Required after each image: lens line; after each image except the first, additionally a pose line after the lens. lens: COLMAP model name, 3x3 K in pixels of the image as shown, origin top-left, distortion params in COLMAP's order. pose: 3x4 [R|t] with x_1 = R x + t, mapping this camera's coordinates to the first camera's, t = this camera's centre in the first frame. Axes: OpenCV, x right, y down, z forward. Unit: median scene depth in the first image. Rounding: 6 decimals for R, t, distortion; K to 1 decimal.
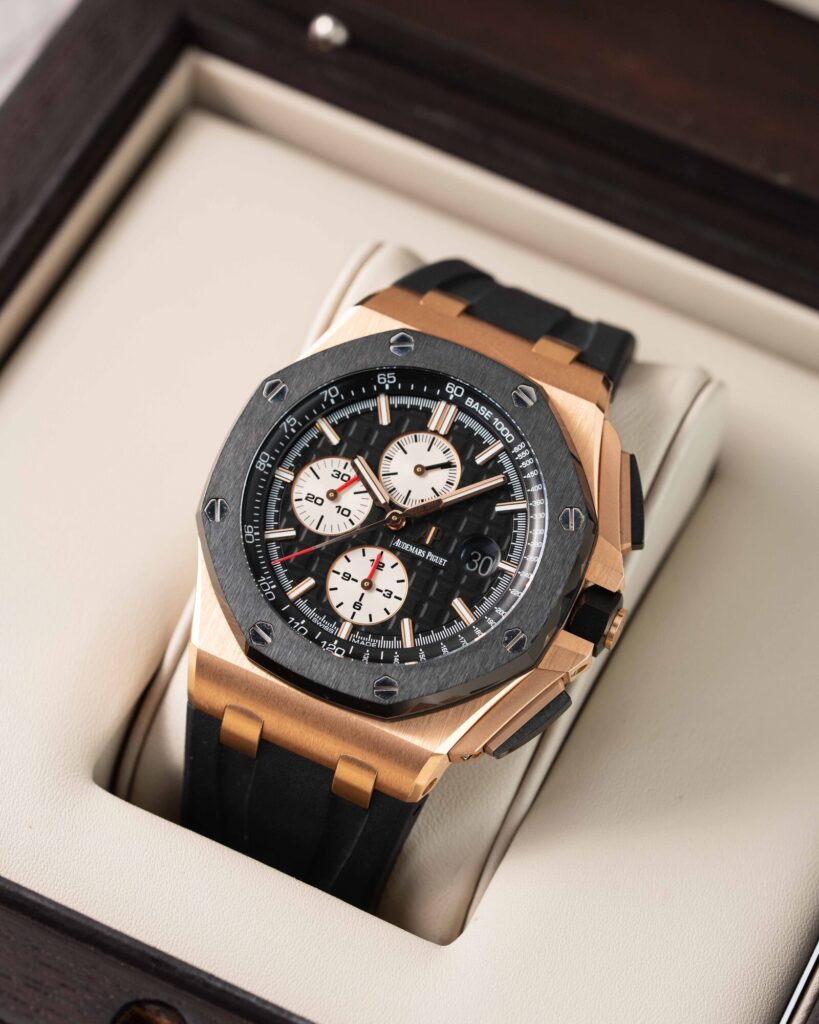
lens RADIAL K [[2944.8, 0, 409.5], [0, 2944.8, 512.0], [0, 0, 1]] dist [-0.024467, -0.294244]
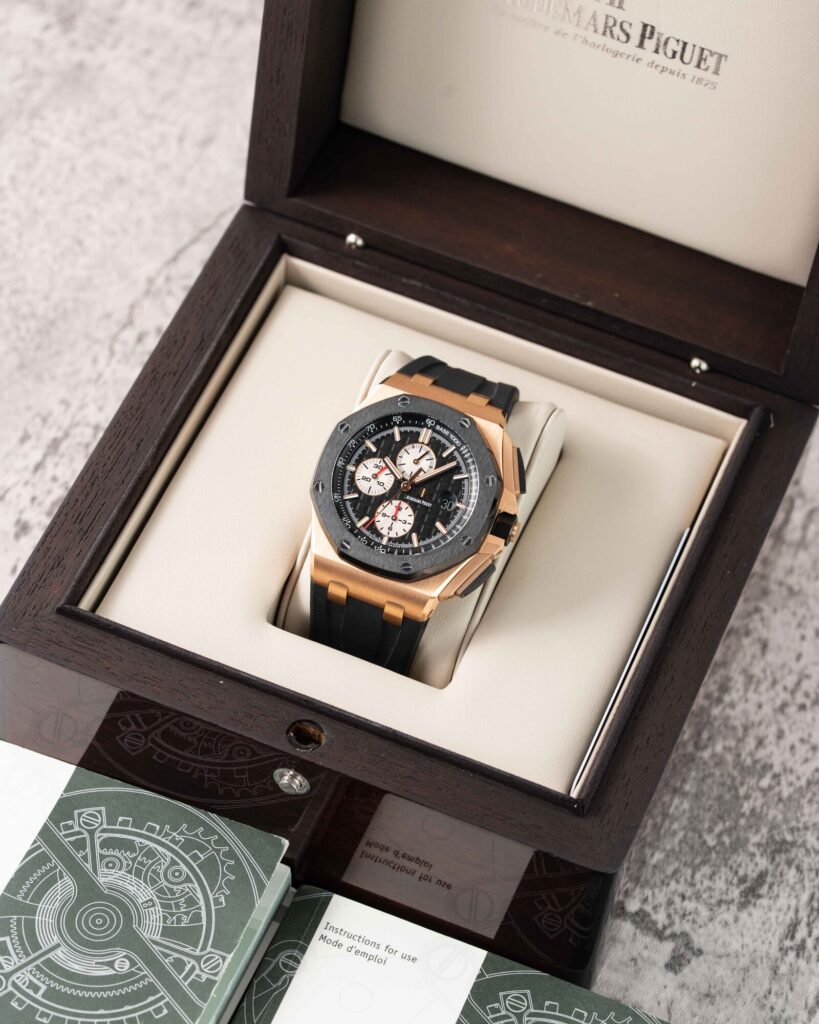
lens RADIAL K [[2944.8, 0, 409.5], [0, 2944.8, 512.0], [0, 0, 1]] dist [-0.024467, -0.294244]
pose [[0.998099, -0.061144, 0.007698, -0.019279], [0.061128, 0.998127, 0.002354, 0.016023], [-0.007828, -0.001879, 0.999968, -1.076221]]
